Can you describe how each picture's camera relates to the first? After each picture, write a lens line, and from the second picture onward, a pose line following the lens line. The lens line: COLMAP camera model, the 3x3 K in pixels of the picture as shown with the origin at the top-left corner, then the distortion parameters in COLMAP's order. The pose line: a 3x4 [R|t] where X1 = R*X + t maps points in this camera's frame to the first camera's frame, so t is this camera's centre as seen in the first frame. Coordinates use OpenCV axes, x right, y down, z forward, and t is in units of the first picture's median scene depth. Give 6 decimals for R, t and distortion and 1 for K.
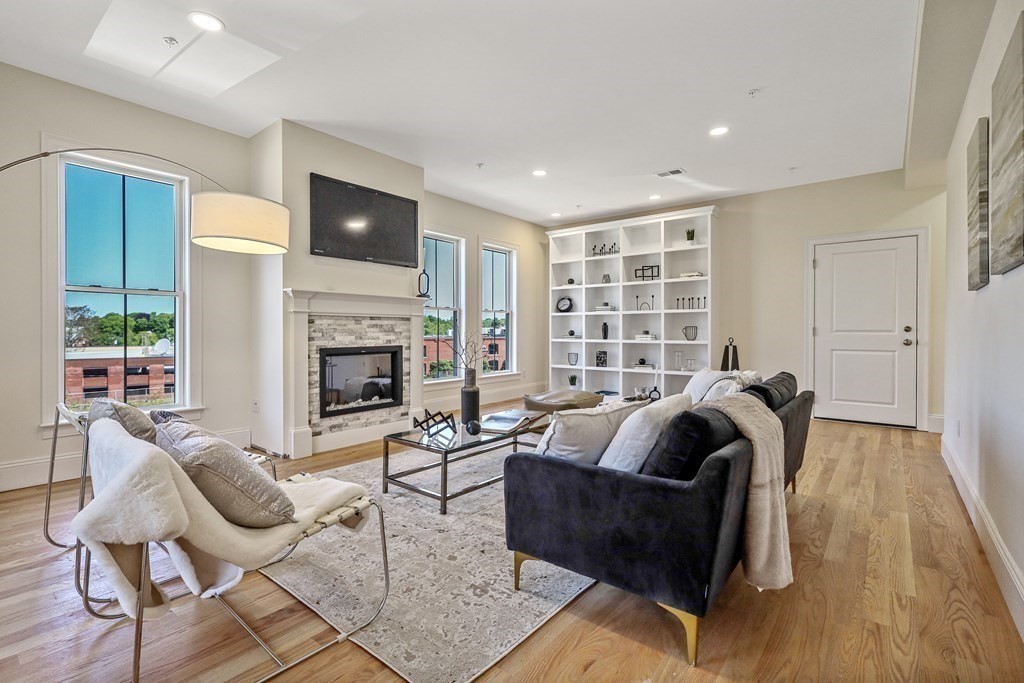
lens RADIAL K [[476.7, 0, 509.4], [0, 476.7, 335.2], [0, 0, 1]] dist [-0.002488, -0.000154]
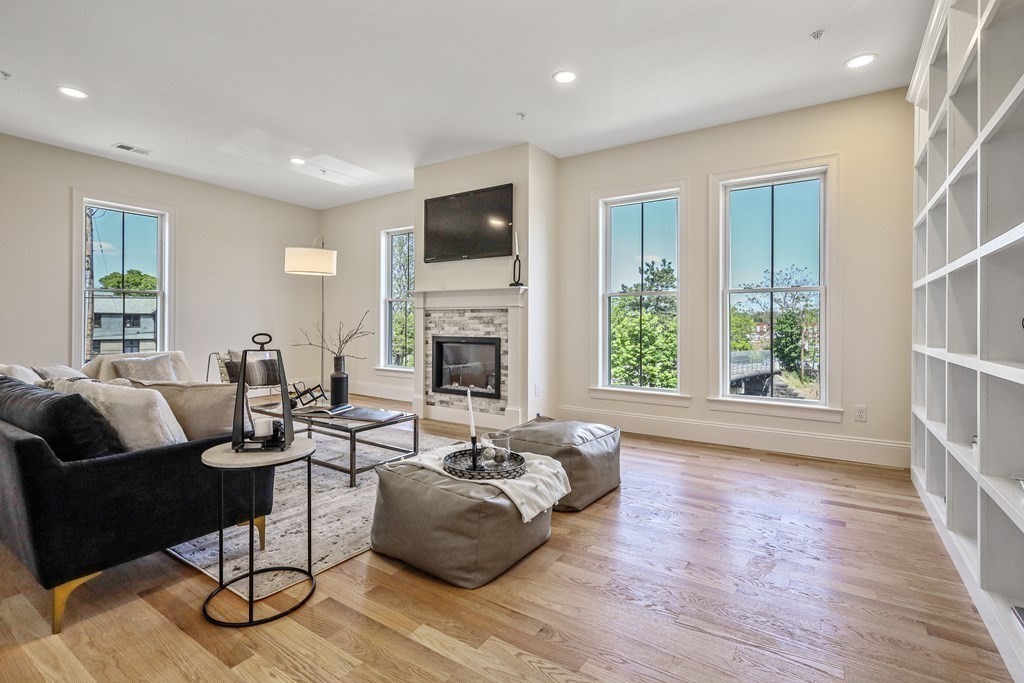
lens RADIAL K [[476.7, 0, 508.1], [0, 476.7, 322.8], [0, 0, 1]] dist [-0.002488, -0.000154]
pose [[0.081598, -0.001065, -0.996665, 0.791201], [-0.016237, 0.999865, -0.002397, -0.007230], [0.996533, 0.016379, 0.081570, 0.993626]]
